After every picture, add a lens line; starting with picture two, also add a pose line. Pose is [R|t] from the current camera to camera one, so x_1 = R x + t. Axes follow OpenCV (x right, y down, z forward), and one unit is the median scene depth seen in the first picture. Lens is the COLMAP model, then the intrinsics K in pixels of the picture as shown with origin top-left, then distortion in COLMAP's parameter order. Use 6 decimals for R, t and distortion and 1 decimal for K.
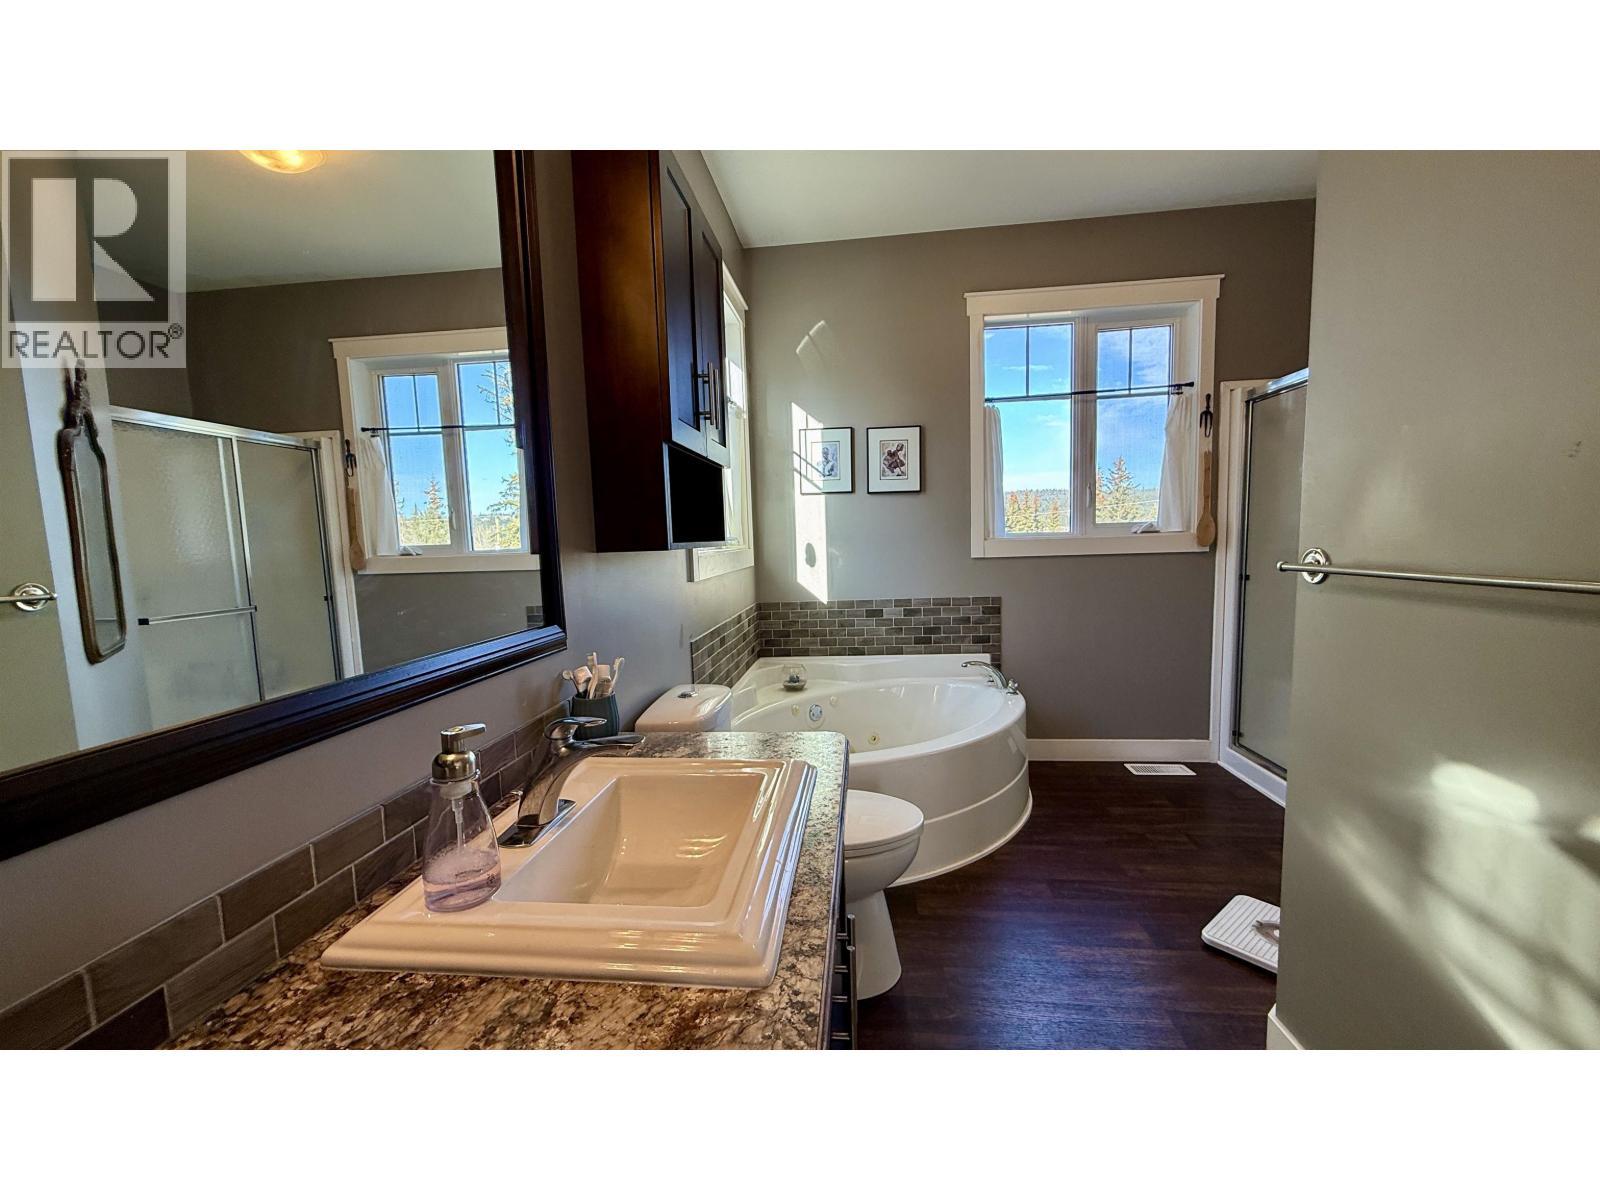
lens RADIAL K [[641.7, 0, 797.2], [0, 641.7, 600.0], [0, 0, 1]] dist [-0.000071, -0.000022]
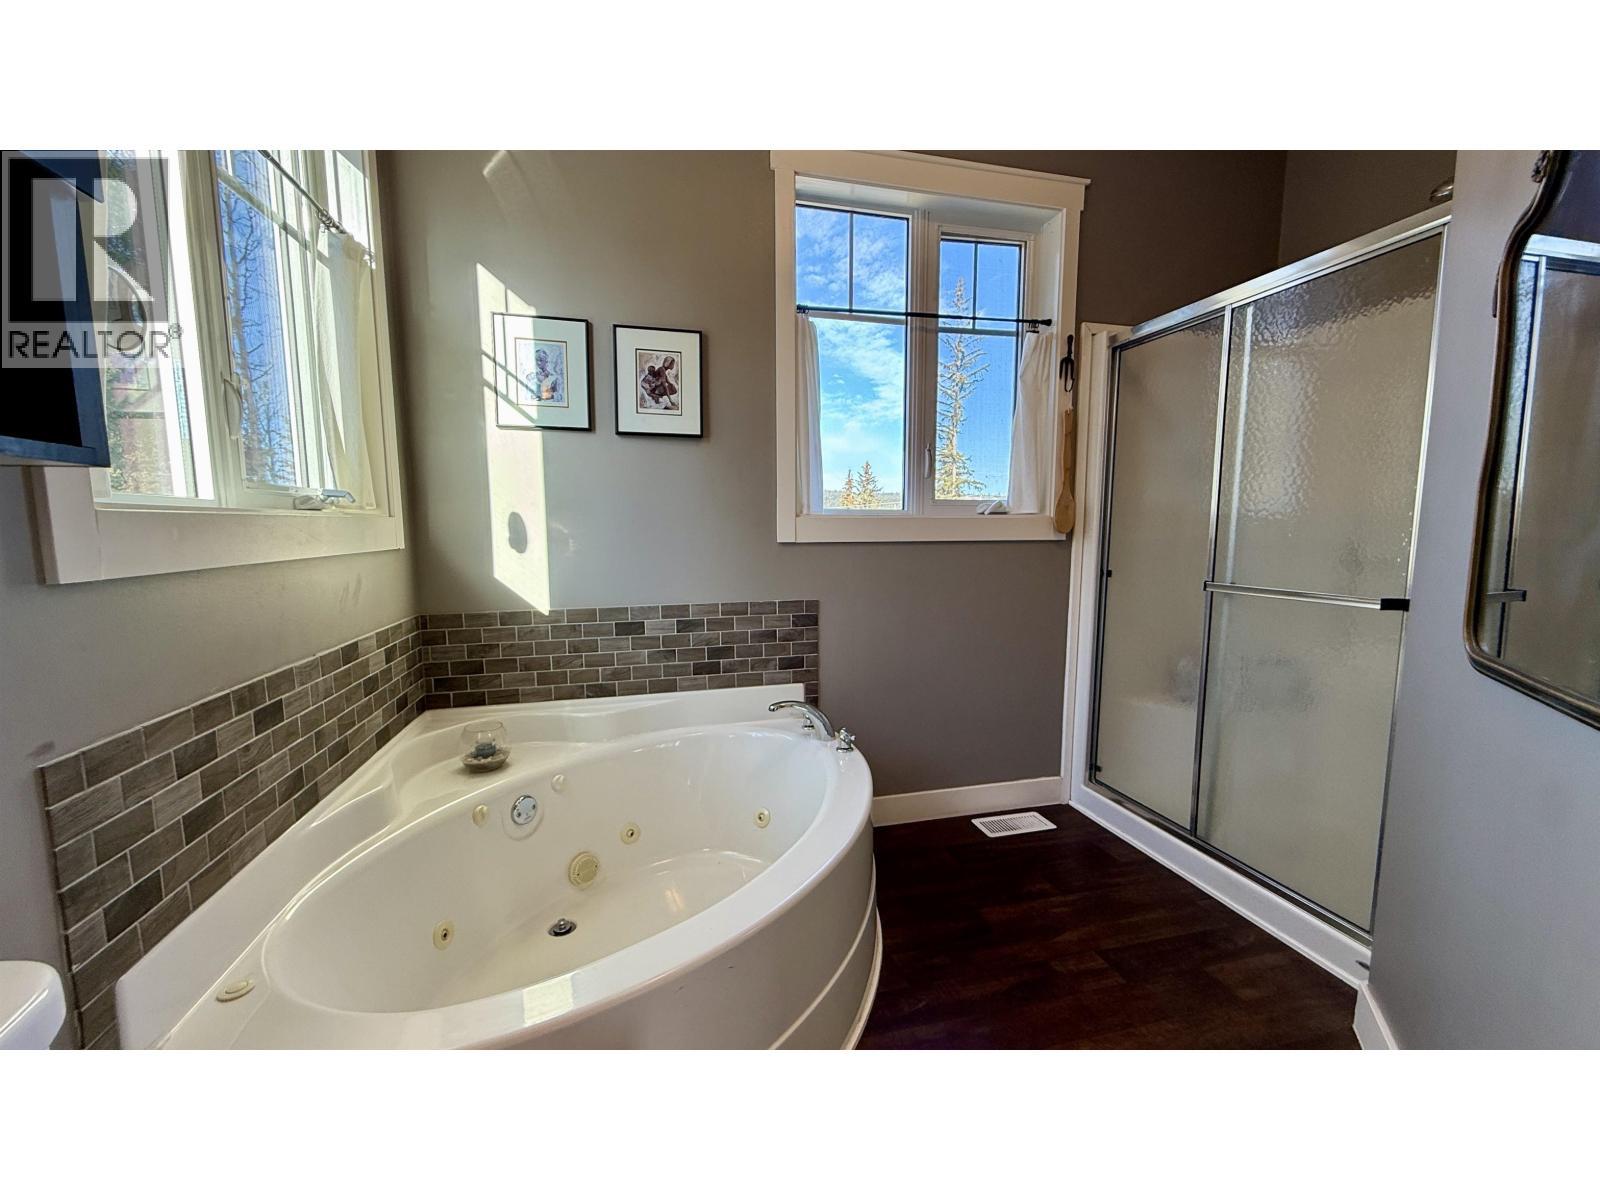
lens RADIAL K [[641.7, 0, 794.2], [0, 641.7, 599.4], [0, 0, 1]] dist [-0.000071, -0.000022]
pose [[0.937740, -0.010861, 0.347169, 0.055182], [0.007306, 0.999907, 0.011547, -0.013969], [-0.347262, -0.008292, 0.937732, 0.368493]]
